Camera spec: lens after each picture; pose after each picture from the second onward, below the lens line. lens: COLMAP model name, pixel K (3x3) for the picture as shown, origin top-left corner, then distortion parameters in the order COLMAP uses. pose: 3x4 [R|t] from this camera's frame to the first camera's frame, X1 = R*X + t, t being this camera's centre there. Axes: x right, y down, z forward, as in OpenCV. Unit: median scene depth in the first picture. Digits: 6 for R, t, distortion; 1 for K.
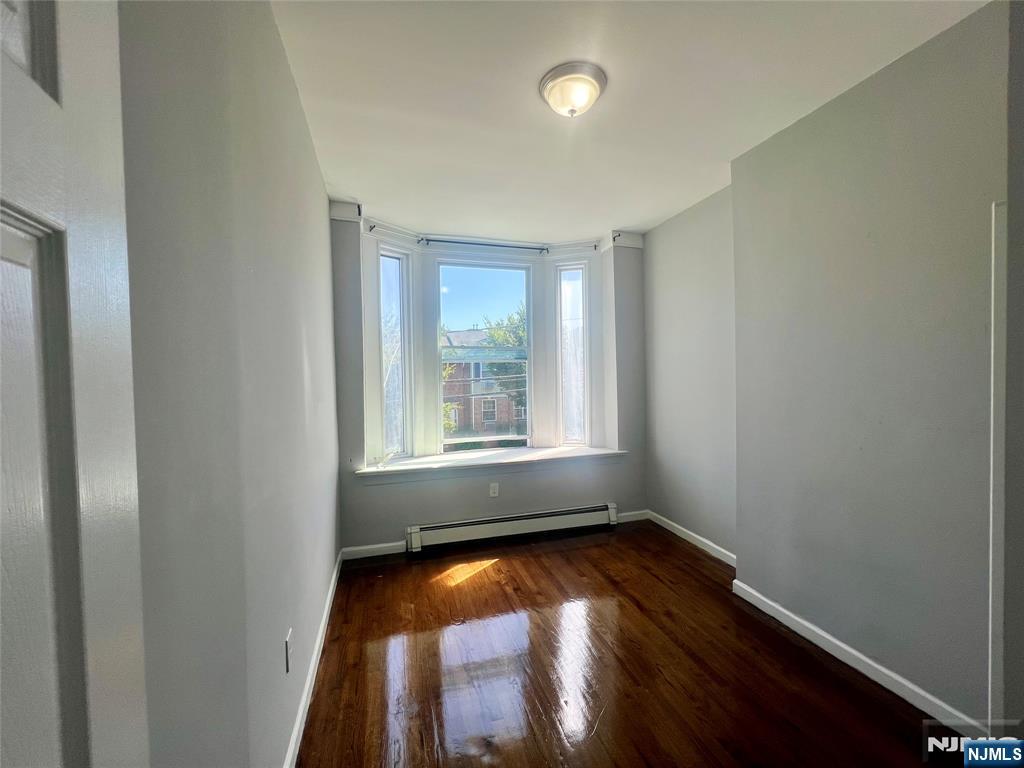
lens RADIAL K [[414.1, 0, 511.5], [0, 414.1, 384.4], [0, 0, 1]] dist [0.000755, 0.000167]
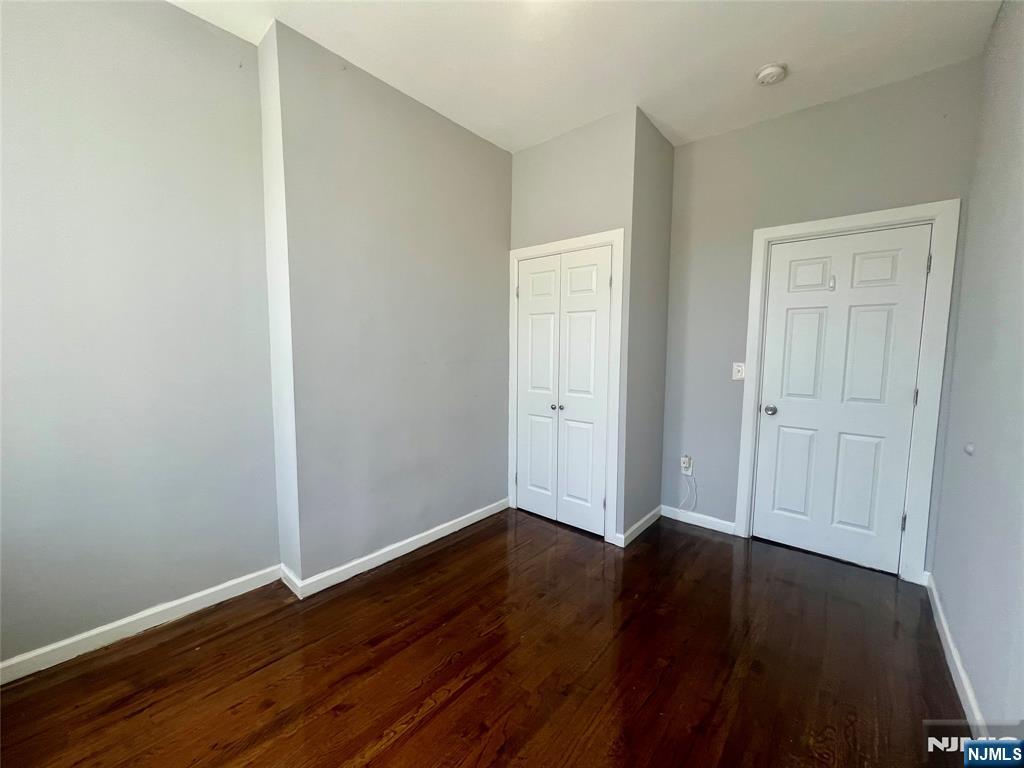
lens RADIAL K [[414.1, 0, 510.0], [0, 414.1, 385.0], [0, 0, 1]] dist [0.000755, 0.000167]
pose [[-0.550428, -0.069069, 0.832021, -0.323666], [0.013384, 0.995714, 0.091512, 0.024318], [-0.834775, 0.061506, -0.547144, 1.089620]]
